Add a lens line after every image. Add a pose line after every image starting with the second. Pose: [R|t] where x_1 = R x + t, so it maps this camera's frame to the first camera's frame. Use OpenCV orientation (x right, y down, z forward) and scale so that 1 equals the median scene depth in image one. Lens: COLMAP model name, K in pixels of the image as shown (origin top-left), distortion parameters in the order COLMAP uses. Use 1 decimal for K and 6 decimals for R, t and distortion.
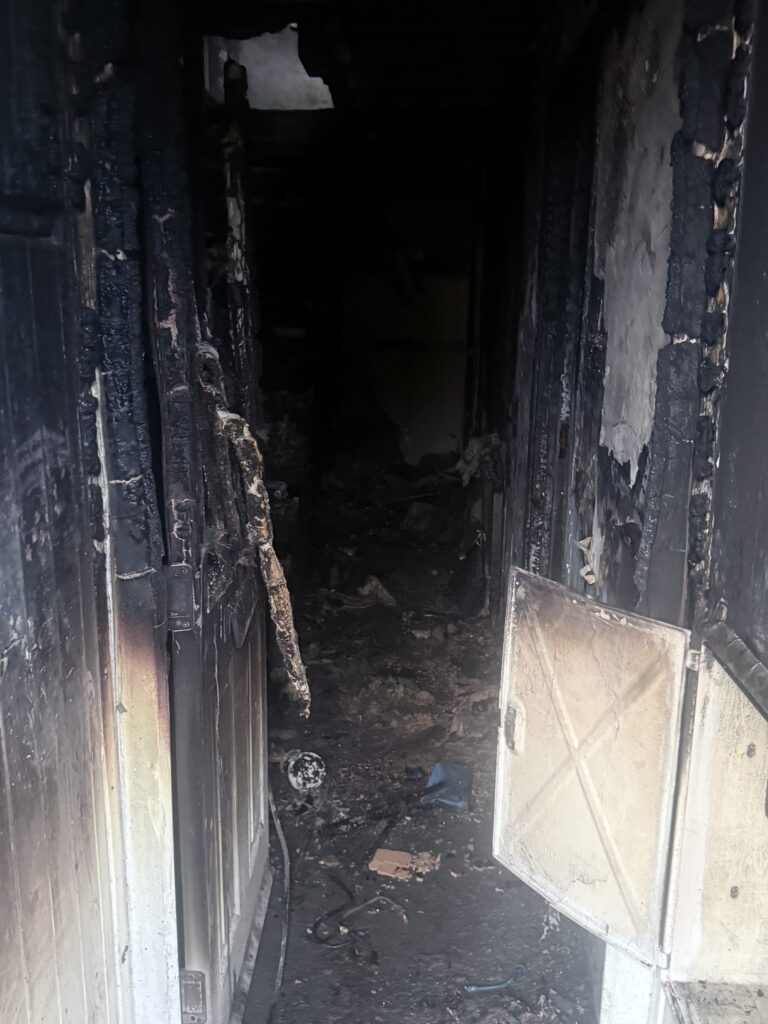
lens RADIAL K [[904.2, 0, 364.5], [0, 904.2, 533.0], [0, 0, 1]] dist [0.098379, -0.136455]
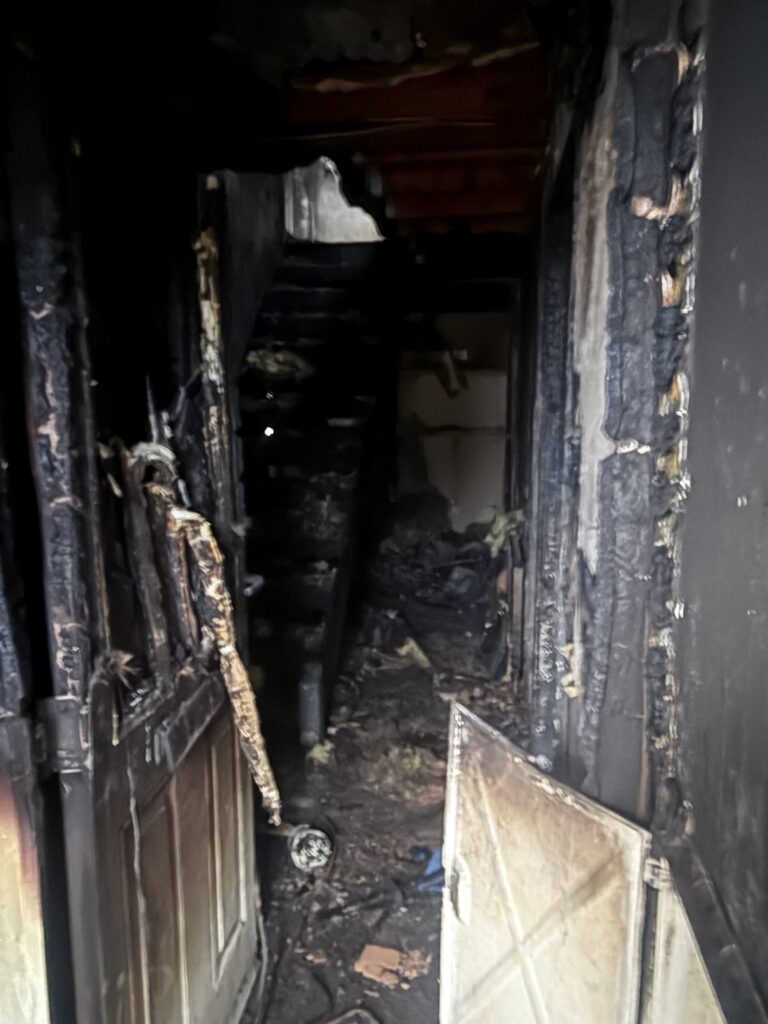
lens RADIAL K [[719.8, 0, 379.6], [0, 719.8, 521.7], [0, 0, 1]] dist [0.012288, -0.028059]
pose [[0.995274, 0.001957, -0.097084, 0.143586], [-0.009085, 0.997289, -0.073026, -0.074692], [0.096677, 0.073563, 0.992594, 0.278048]]
